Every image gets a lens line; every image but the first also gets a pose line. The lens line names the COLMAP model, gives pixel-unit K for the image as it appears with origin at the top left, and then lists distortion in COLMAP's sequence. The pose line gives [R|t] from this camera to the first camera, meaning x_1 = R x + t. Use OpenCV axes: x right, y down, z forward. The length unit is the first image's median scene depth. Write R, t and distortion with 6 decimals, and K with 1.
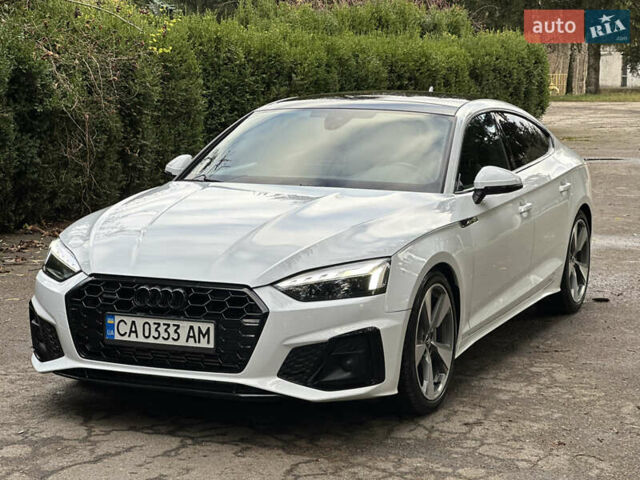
lens RADIAL K [[1444.3, 0, 321.4], [0, 1444.3, 241.1], [0, 0, 1]] dist [0.215351, 0.000000]
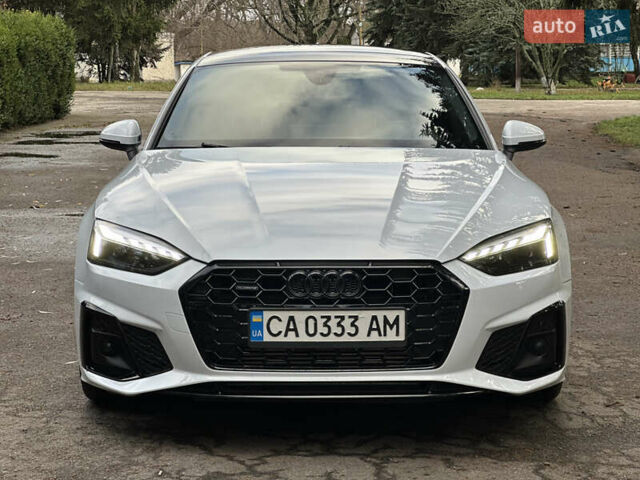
lens RADIAL K [[1444.3, 0, 318.9], [0, 1444.3, 243.7], [0, 0, 1]] dist [0.215351, 0.000000]
pose [[0.912180, -0.058388, 0.405608, -0.436153], [0.056447, 0.998265, 0.016758, 0.003388], [-0.405882, 0.007609, 0.913894, 0.276094]]
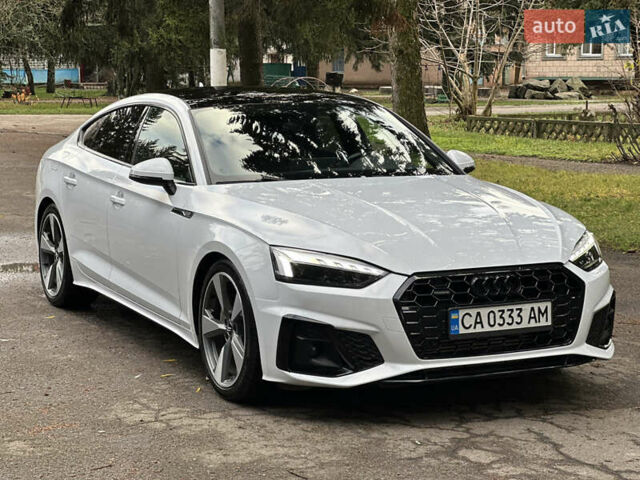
lens RADIAL K [[1444.3, 0, 319.5], [0, 1444.3, 238.1], [0, 0, 1]] dist [0.215351, 0.000000]
pose [[0.641386, -0.096906, 0.761074, -0.970660], [0.099245, 0.994136, 0.042943, -0.050907], [-0.760772, 0.047990, 0.647242, 0.431584]]
